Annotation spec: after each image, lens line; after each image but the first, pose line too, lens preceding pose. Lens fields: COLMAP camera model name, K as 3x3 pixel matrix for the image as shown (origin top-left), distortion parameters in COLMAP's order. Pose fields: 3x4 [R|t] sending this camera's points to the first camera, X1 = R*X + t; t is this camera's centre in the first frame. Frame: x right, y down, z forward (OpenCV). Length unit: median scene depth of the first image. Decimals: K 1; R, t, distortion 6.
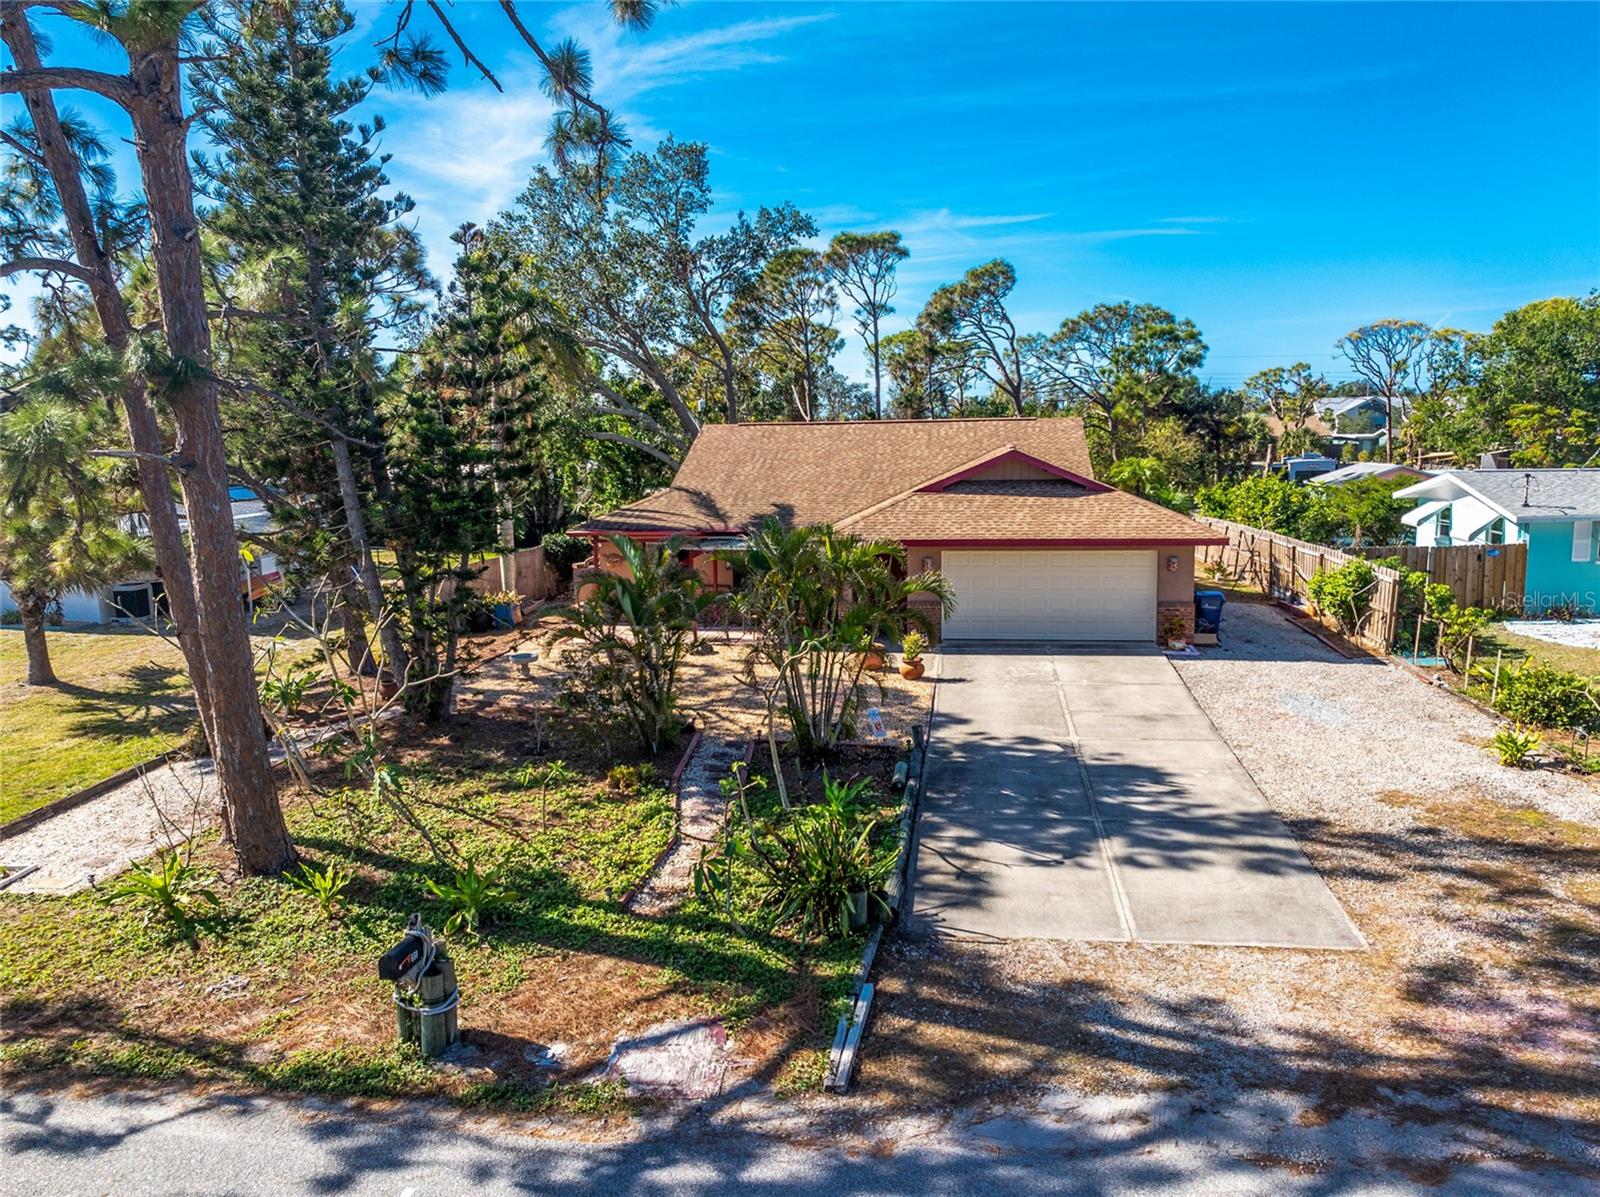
lens RADIAL K [[1139.0, 0, 800.7], [0, 1139.0, 526.3], [0, 0, 1]] dist [-0.033508, -0.002733]
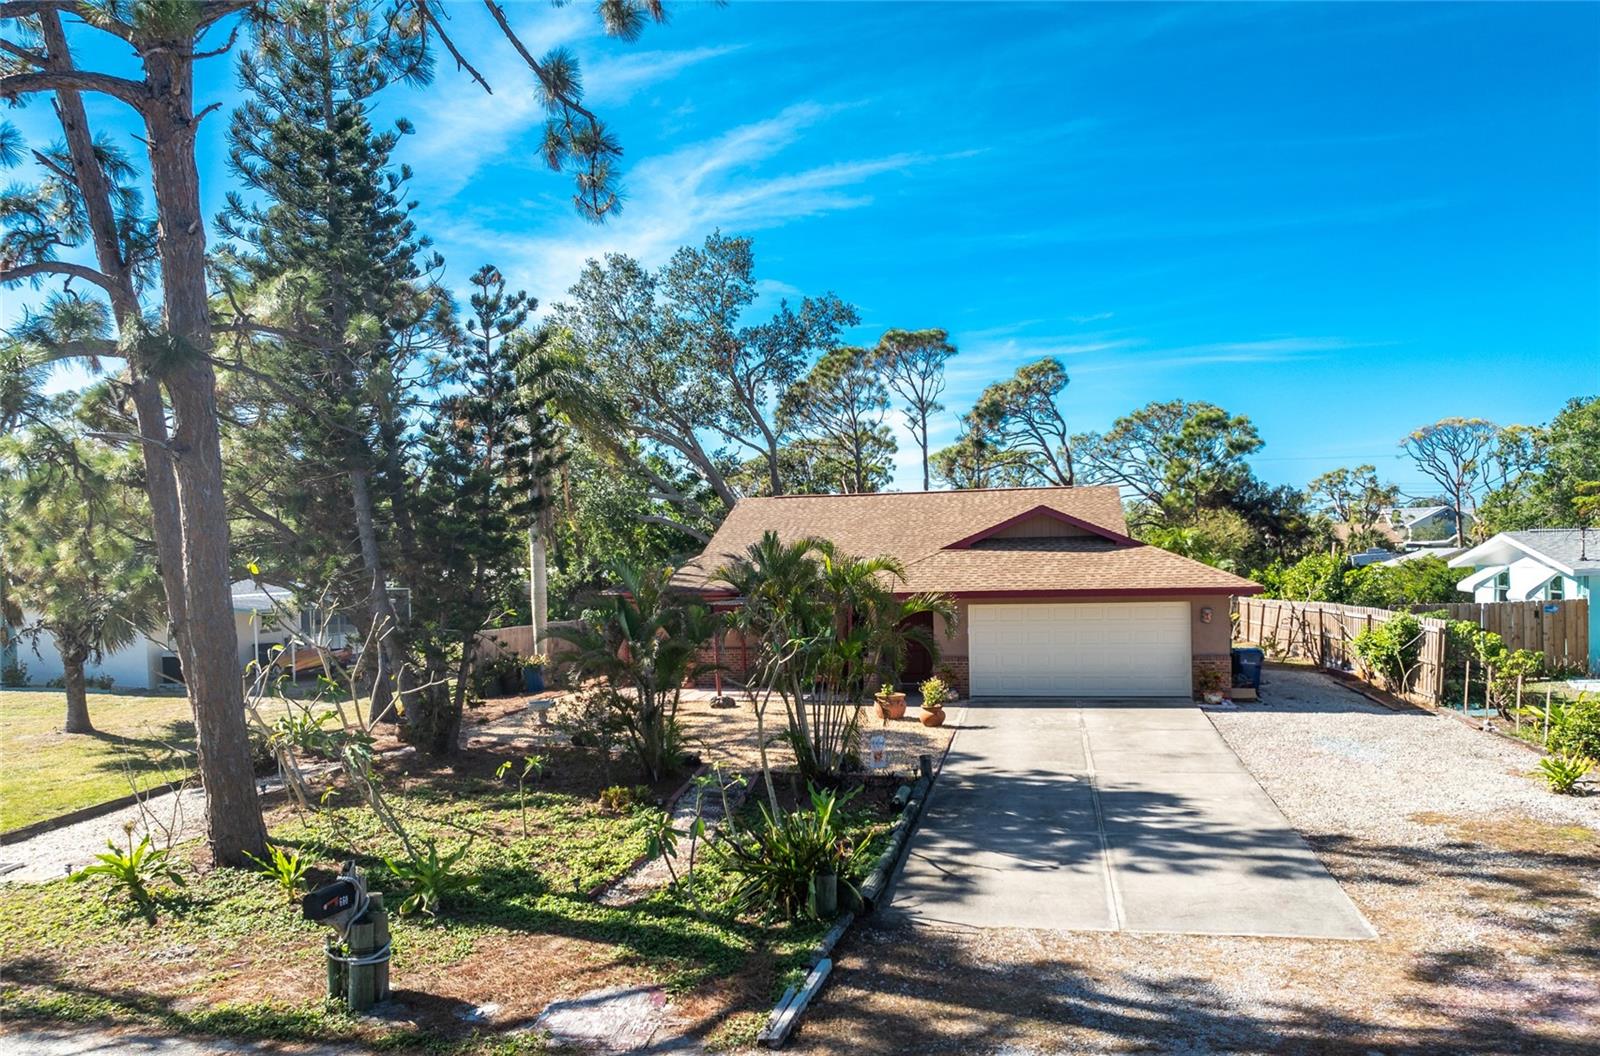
lens RADIAL K [[1133.0, 0, 800.0], [0, 1133.0, 528.0], [0, 0, 1]] dist [-0.038182, 0.005113]
pose [[0.998079, -0.005143, -0.061738, 0.071819], [-0.001495, 0.994260, -0.106983, 0.109529], [0.061934, 0.106870, 0.992342, 0.024794]]
